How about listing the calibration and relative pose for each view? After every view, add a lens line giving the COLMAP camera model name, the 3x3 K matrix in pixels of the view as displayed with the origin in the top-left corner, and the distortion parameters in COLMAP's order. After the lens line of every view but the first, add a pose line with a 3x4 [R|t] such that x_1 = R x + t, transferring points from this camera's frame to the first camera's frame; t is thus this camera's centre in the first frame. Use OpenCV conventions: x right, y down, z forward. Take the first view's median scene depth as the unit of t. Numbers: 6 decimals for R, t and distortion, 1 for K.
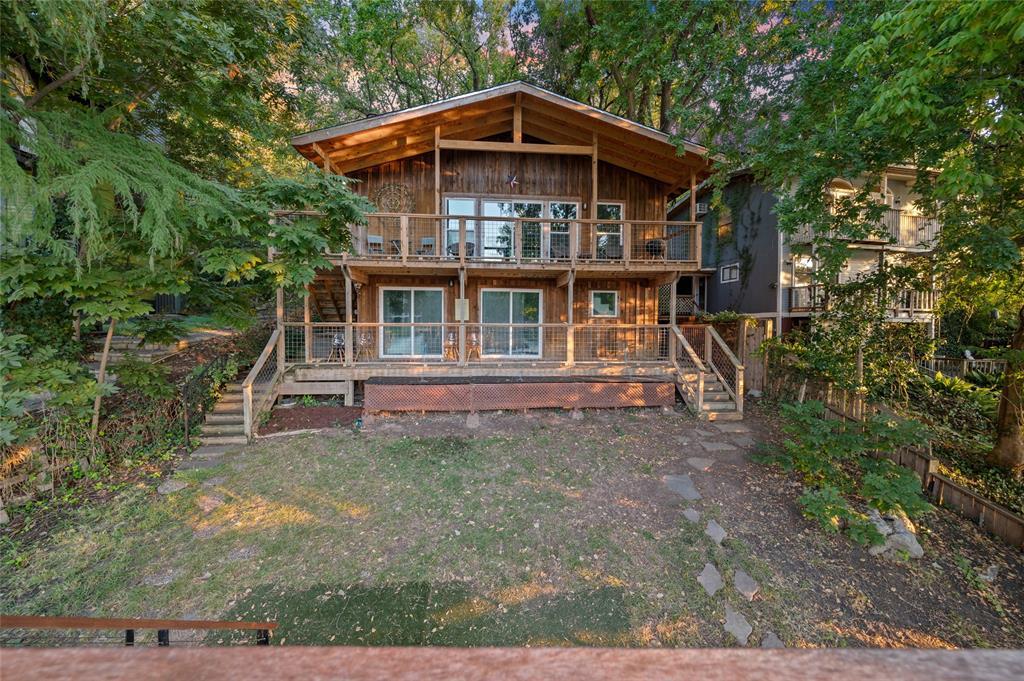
lens RADIAL K [[407.2, 0, 510.5], [0, 407.2, 337.9], [0, 0, 1]] dist [0.001696, -0.000694]
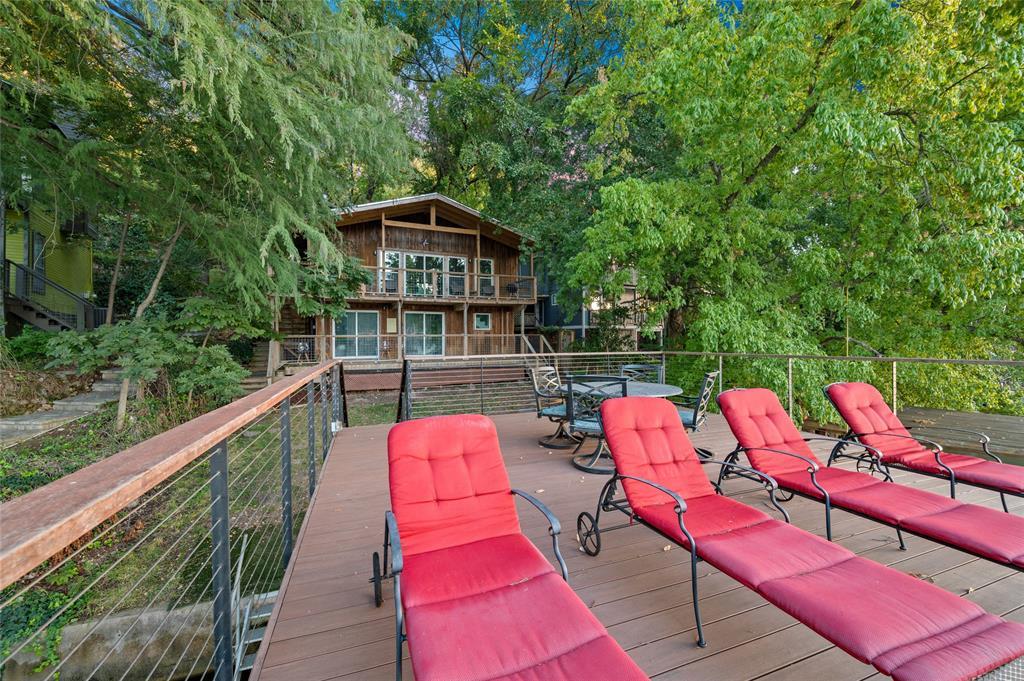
lens RADIAL K [[407.2, 0, 510.5], [0, 407.2, 337.9], [0, 0, 1]] dist [0.001696, -0.000694]
pose [[0.939968, -0.012063, 0.341050, -0.224297], [0.017778, 0.999749, -0.013635, 0.004374], [-0.340800, 0.018880, 0.939946, -0.566639]]
